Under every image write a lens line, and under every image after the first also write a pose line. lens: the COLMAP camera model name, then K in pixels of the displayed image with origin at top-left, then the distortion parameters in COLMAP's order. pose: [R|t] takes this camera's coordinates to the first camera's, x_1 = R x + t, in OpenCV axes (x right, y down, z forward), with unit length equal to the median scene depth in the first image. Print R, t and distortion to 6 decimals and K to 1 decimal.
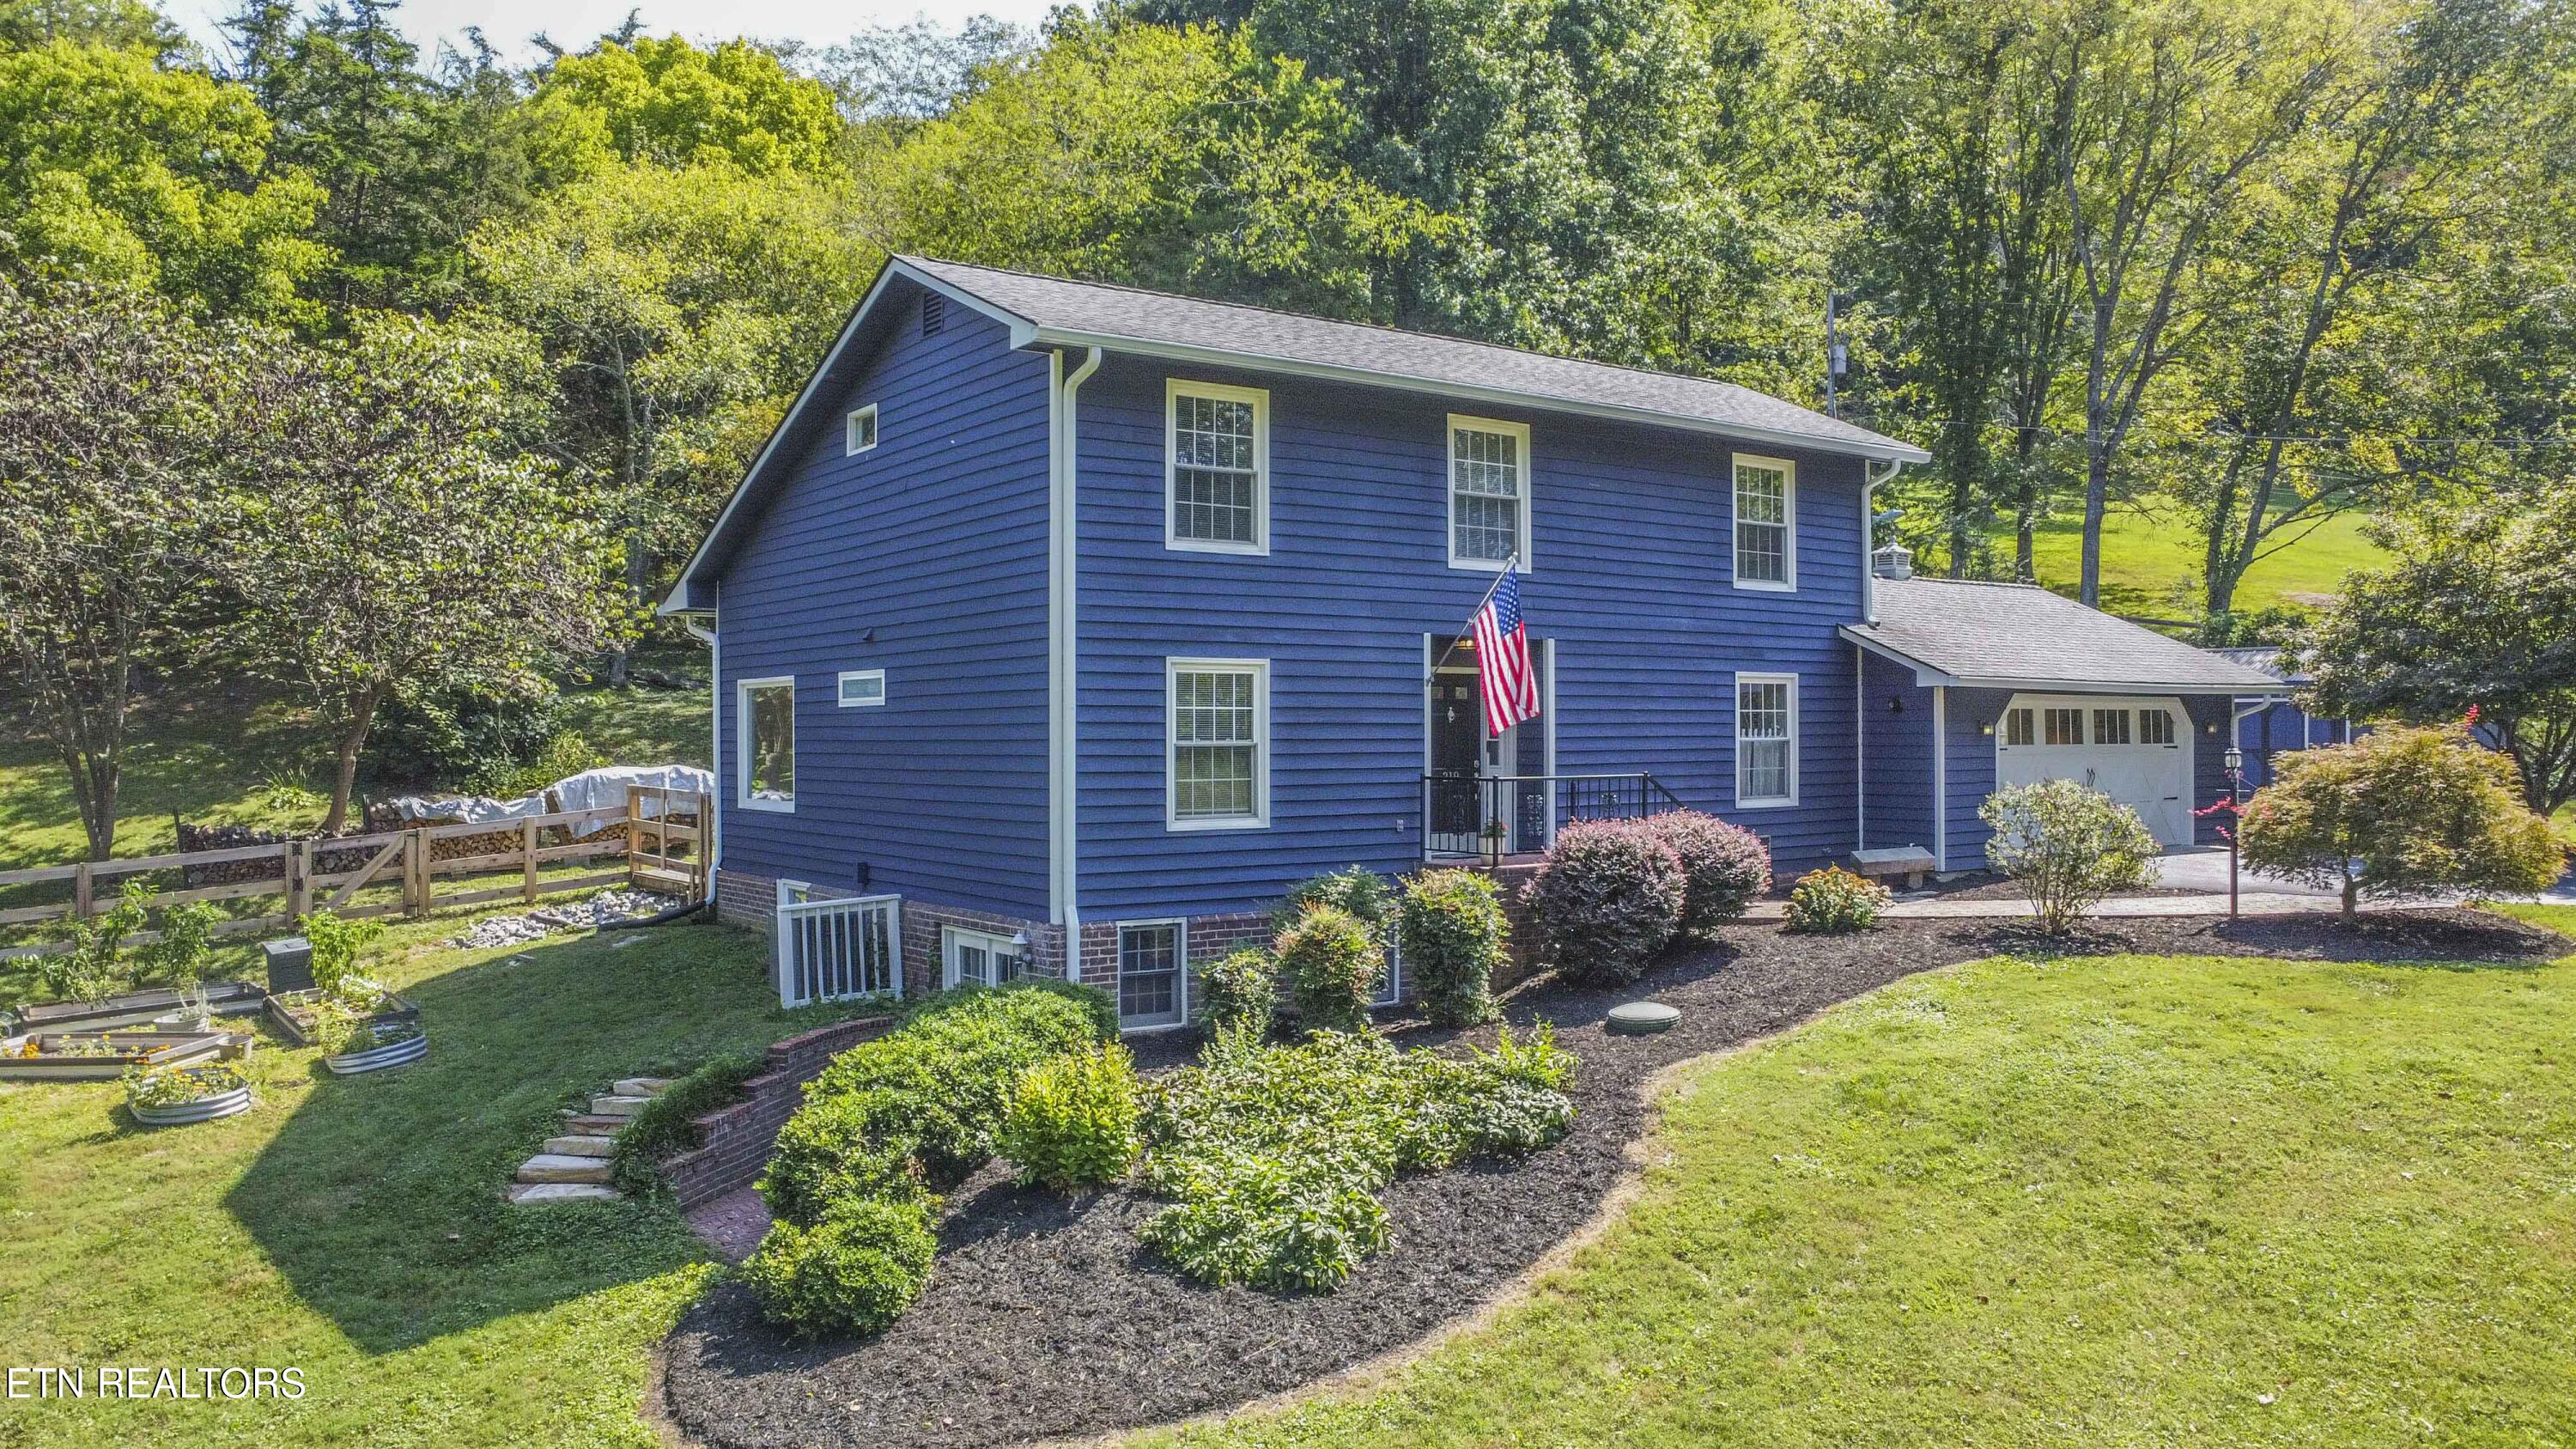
lens RADIAL K [[1936.2, 0, 1288.0], [0, 1936.2, 724.5], [0, 0, 1]] dist [-0.254717, 0.472732]
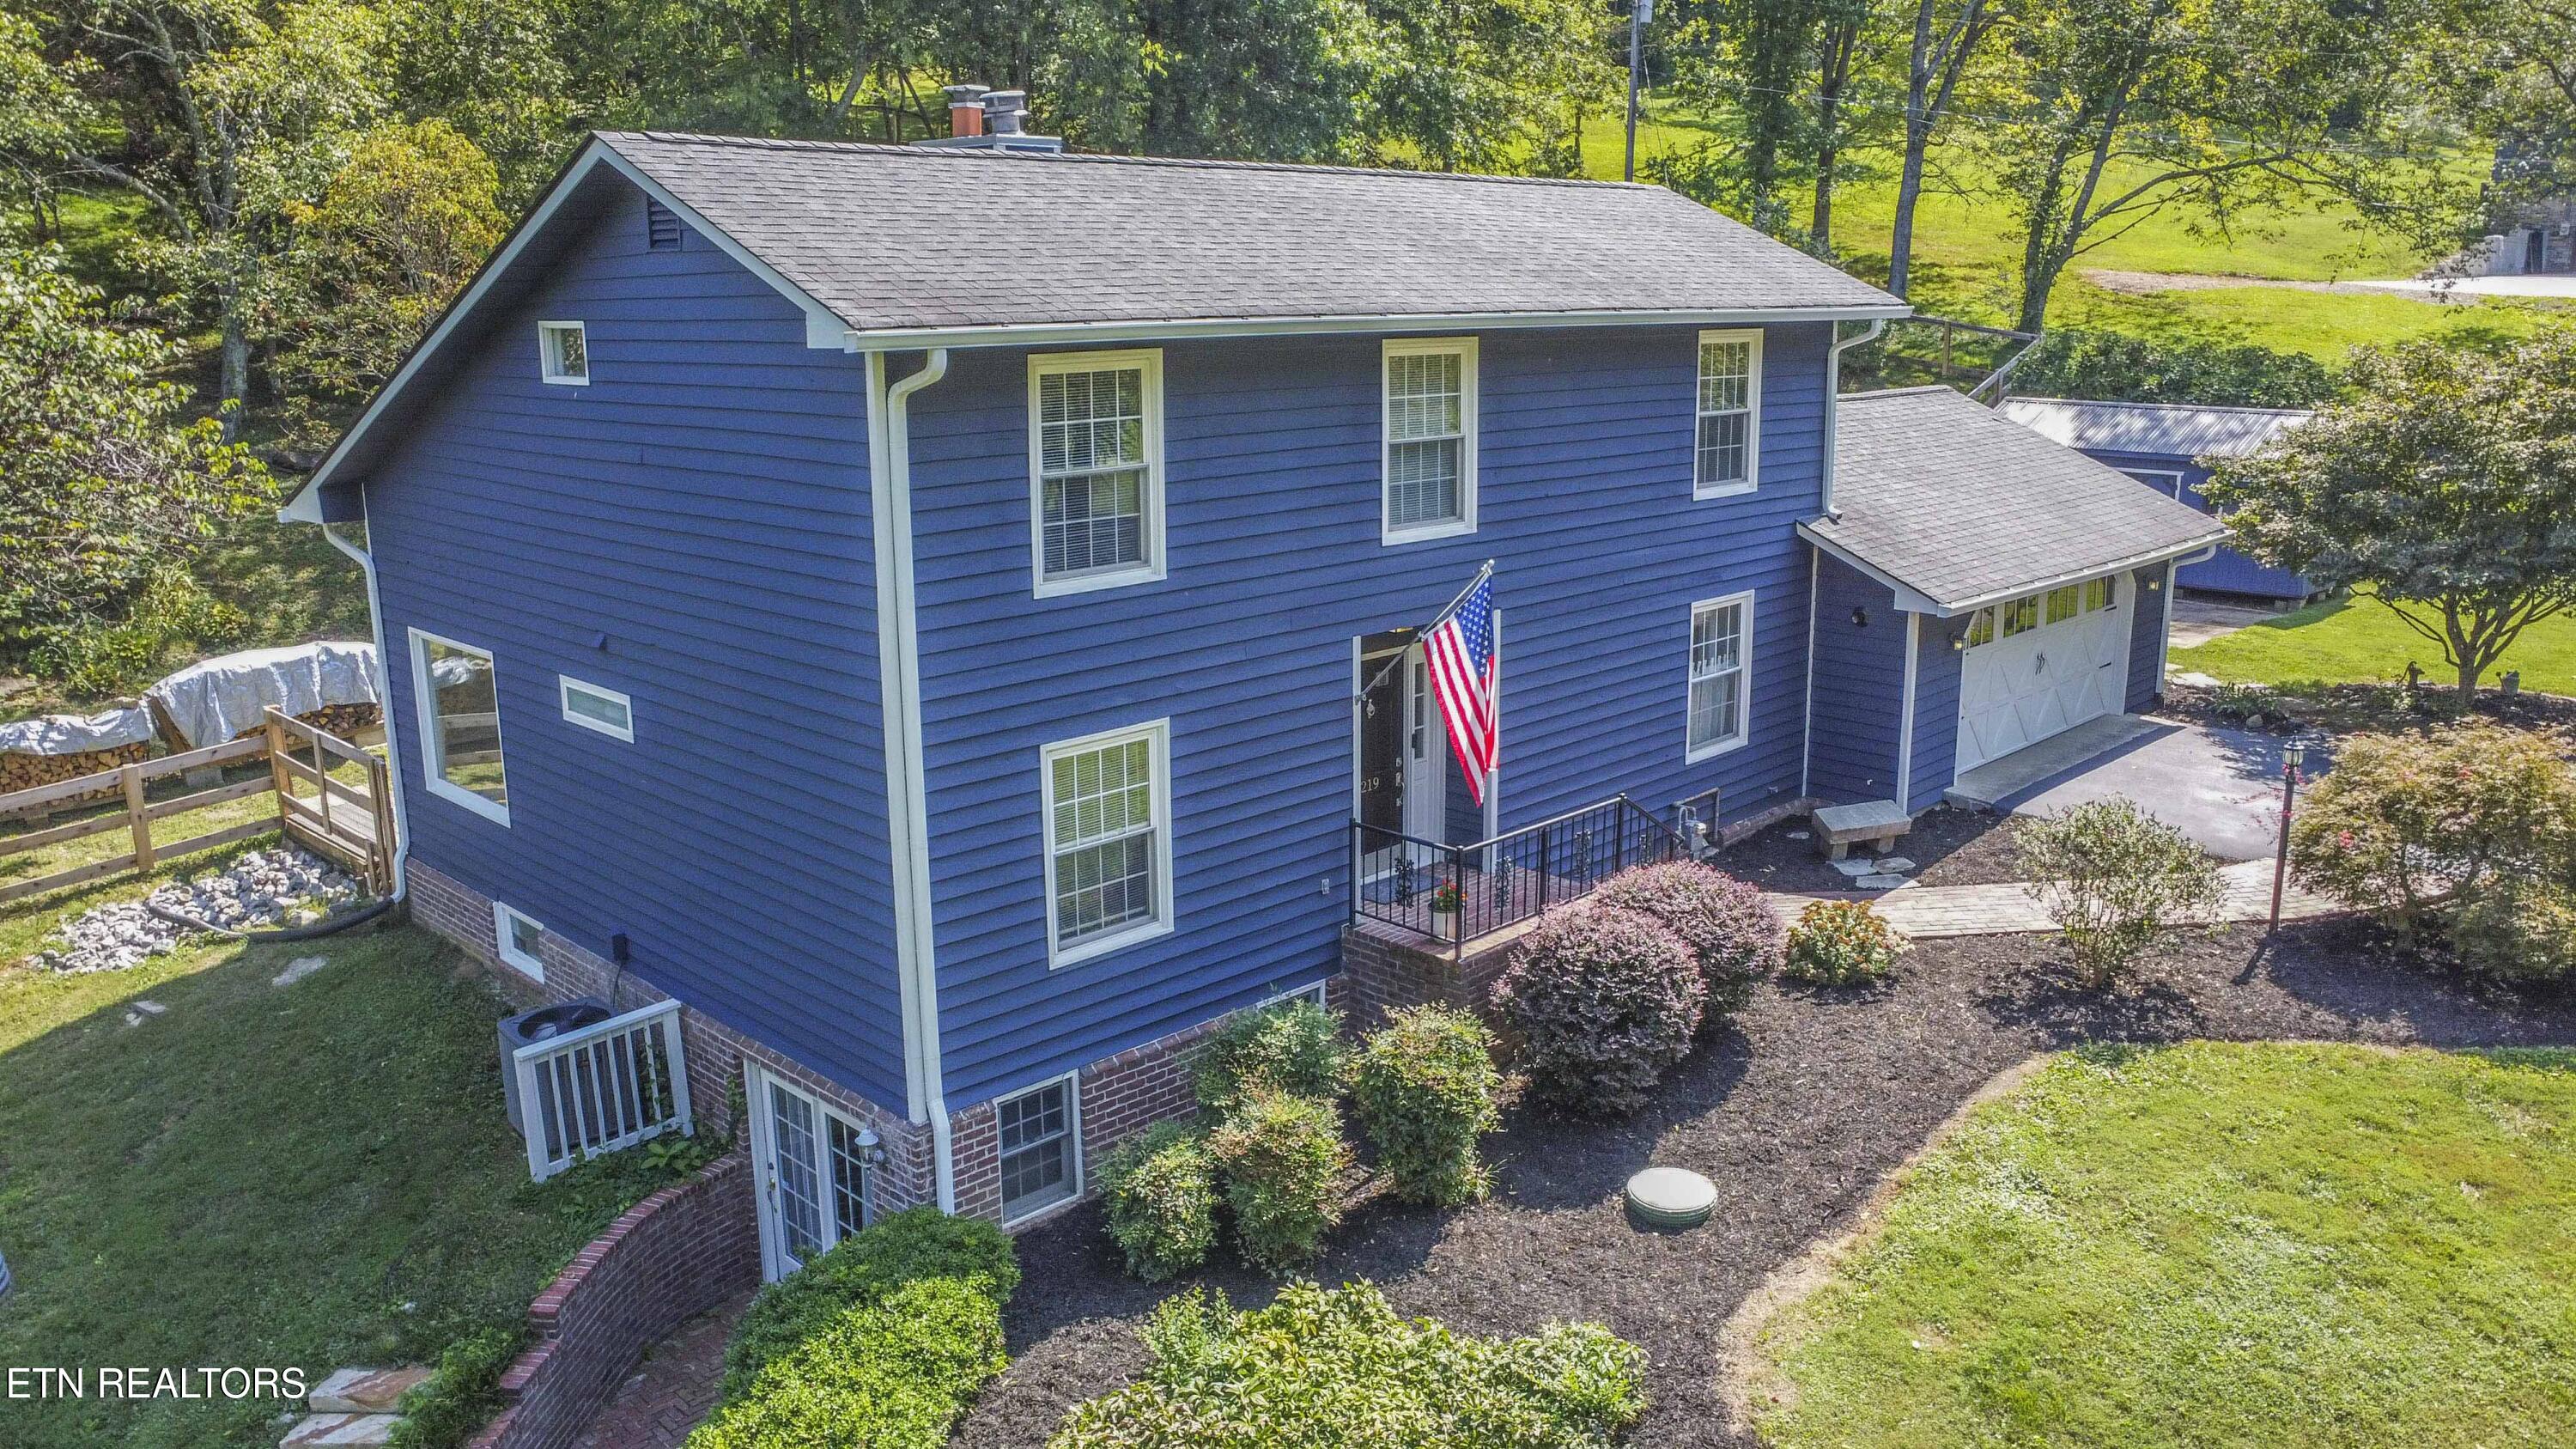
lens RADIAL K [[1936.2, 0, 1288.0], [0, 1936.2, 724.5], [0, 0, 1]] dist [-0.254717, 0.472732]
pose [[0.985786, -0.041402, 0.162824, -0.083775], [0.001073, 0.970692, 0.240324, -0.204463], [-0.168002, -0.236734, 0.956939, 0.273334]]
